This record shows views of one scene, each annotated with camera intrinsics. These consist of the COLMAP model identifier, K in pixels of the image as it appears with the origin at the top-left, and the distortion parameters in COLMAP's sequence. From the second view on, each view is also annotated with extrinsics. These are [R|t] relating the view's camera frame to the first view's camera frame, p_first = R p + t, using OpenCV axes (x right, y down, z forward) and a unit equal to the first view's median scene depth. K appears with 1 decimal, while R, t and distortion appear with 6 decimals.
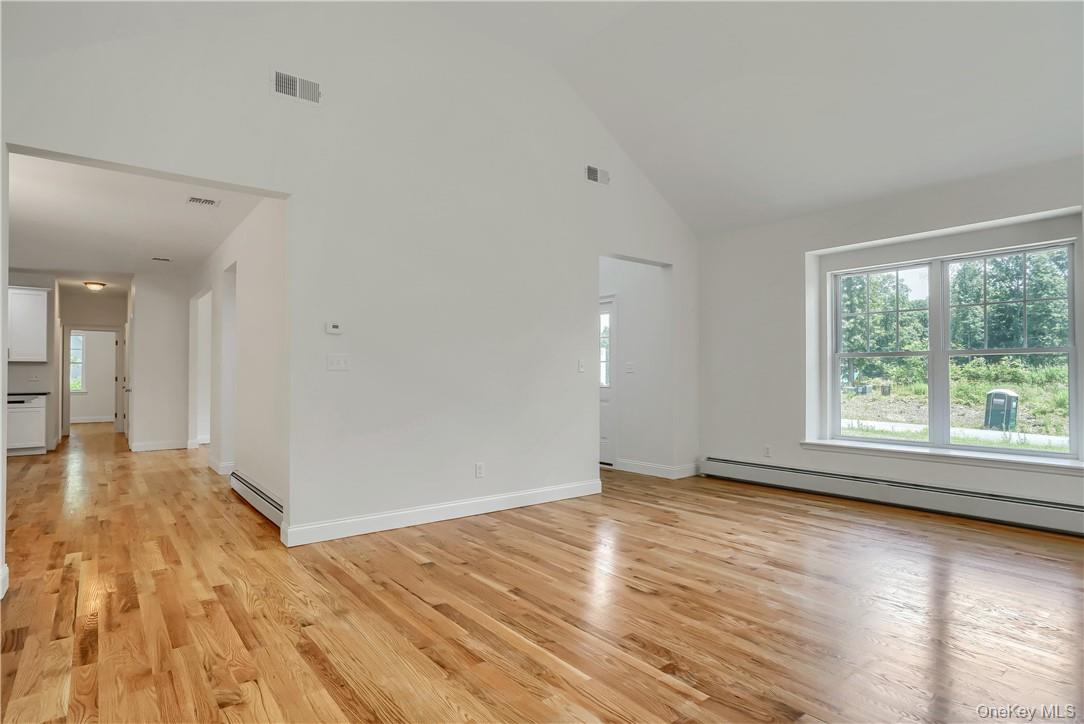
lens RADIAL K [[566.0, 0, 535.6], [0, 566.0, 364.9], [0, 0, 1]] dist [-0.039394, 0.026691]
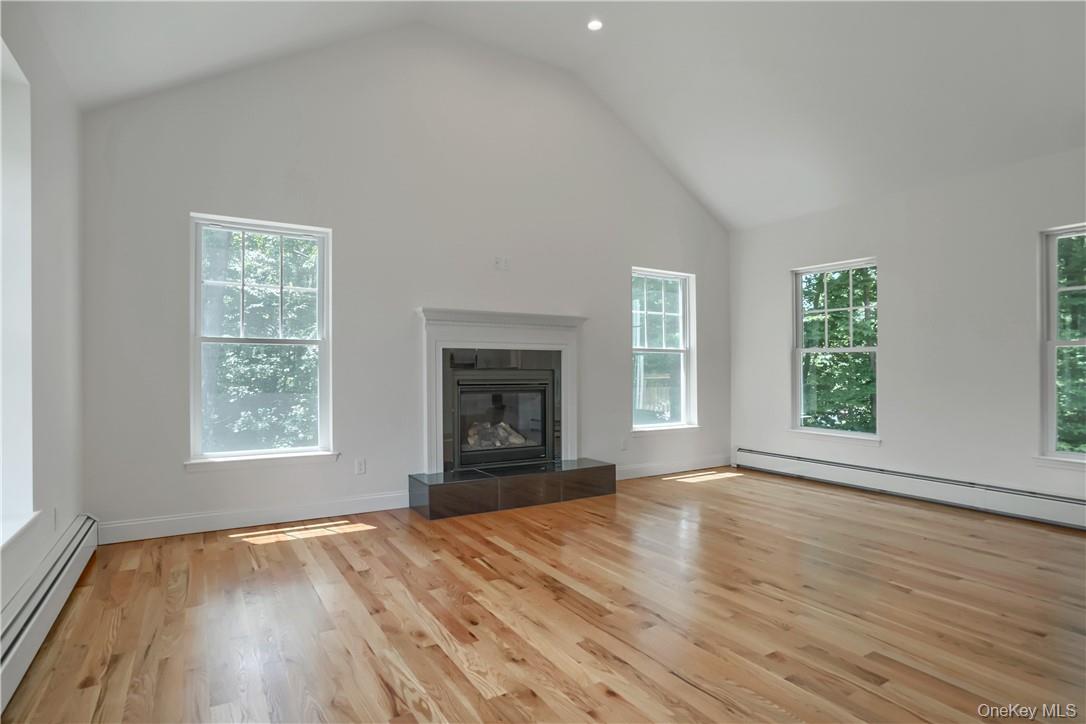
lens RADIAL K [[565.8, 0, 517.2], [0, 565.8, 367.1], [0, 0, 1]] dist [-0.054555, 0.044035]
pose [[-0.990353, -0.000685, 0.138568, 0.525217], [-0.003653, 0.999769, -0.021169, 0.043725], [-0.138522, -0.021471, -0.990127, 2.179039]]
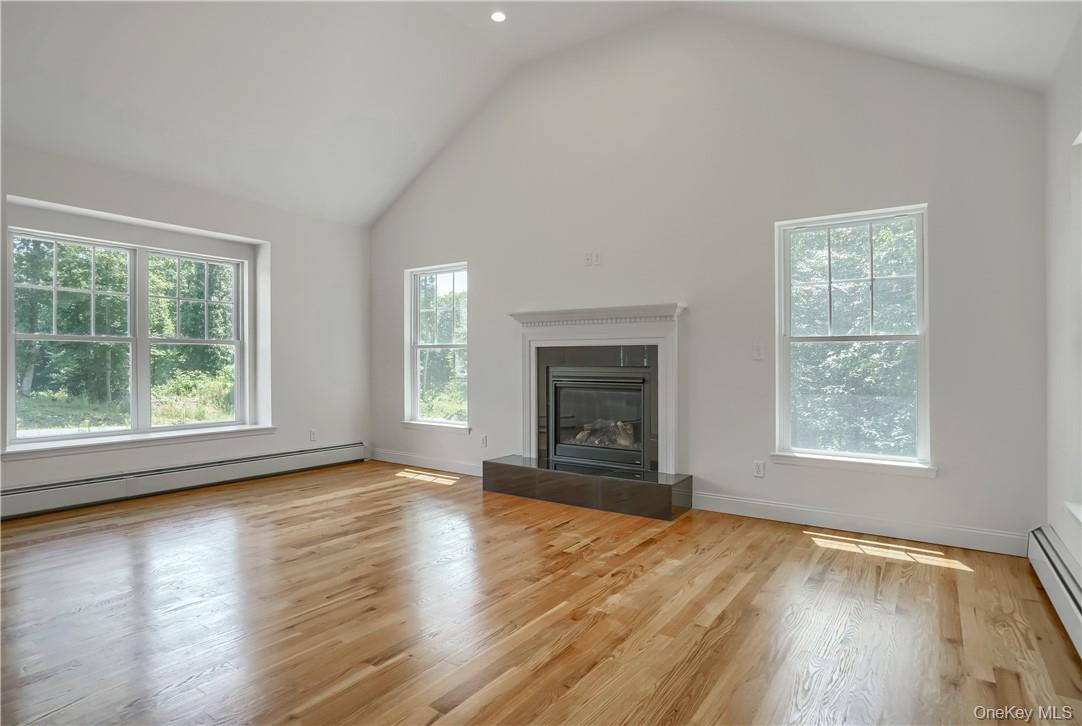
lens RADIAL K [[564.9, 0, 534.6], [0, 564.9, 365.9], [0, 0, 1]] dist [-0.039394, 0.026691]
pose [[-0.282549, -0.000947, 0.959252, -0.827582], [-0.022550, 0.999730, -0.005655, 0.026302], [-0.958988, -0.023229, -0.282494, 1.080951]]
